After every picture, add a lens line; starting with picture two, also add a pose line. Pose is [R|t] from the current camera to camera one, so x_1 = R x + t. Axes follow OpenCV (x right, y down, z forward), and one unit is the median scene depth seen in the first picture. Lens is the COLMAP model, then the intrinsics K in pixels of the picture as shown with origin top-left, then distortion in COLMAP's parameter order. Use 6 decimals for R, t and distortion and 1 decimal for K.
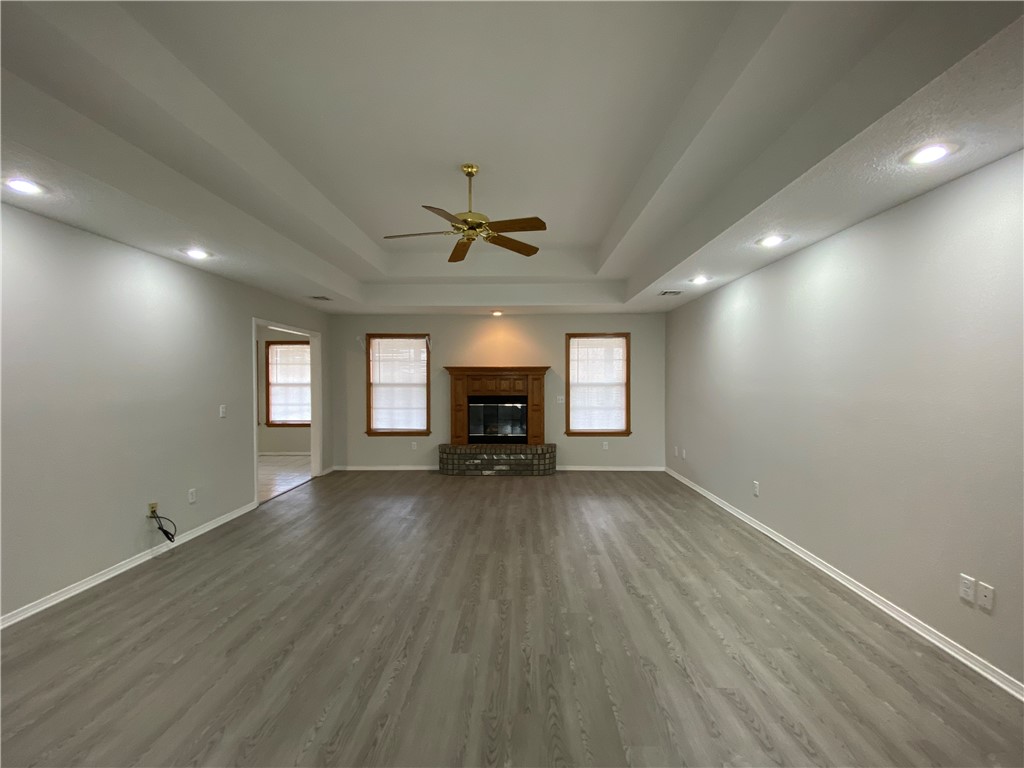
lens RADIAL K [[414.8, 0, 512.0], [0, 414.8, 384.0], [0, 0, 1]] dist [0.021821, -0.021654]
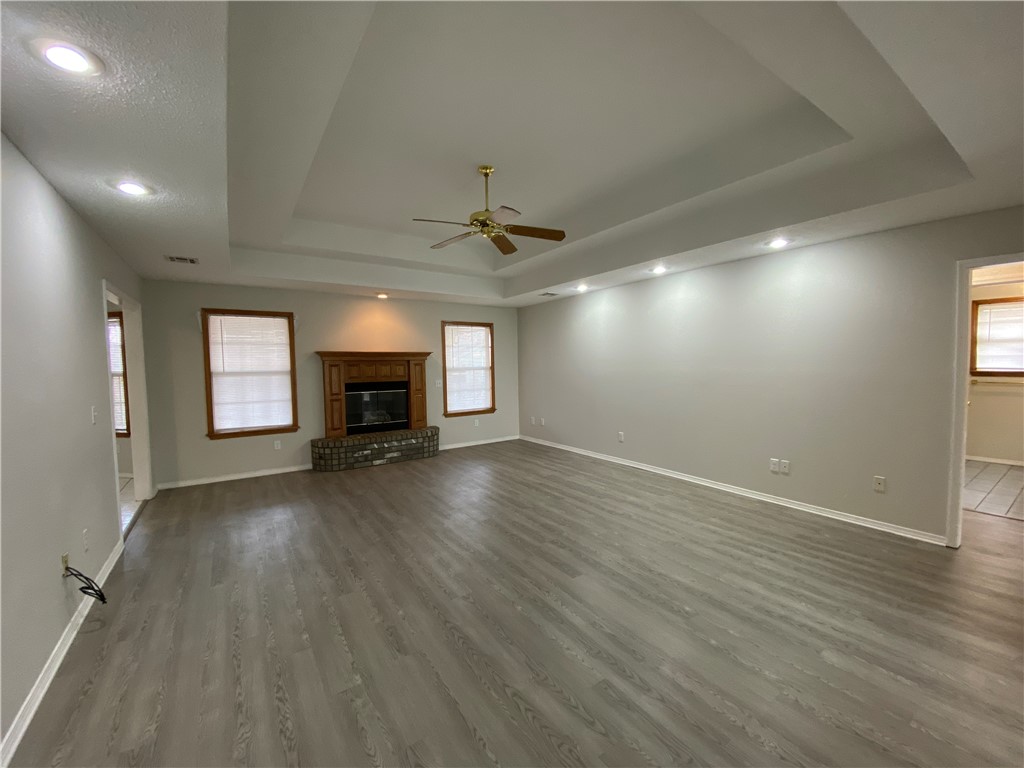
lens RADIAL K [[414.8, 0, 512.0], [0, 414.8, 384.0], [0, 0, 1]] dist [0.021821, -0.021654]
pose [[0.814165, -0.038667, 0.579344, -0.344383], [0.024075, 0.999170, 0.032853, 0.008603], [-0.580134, -0.012800, 0.814421, 0.038012]]
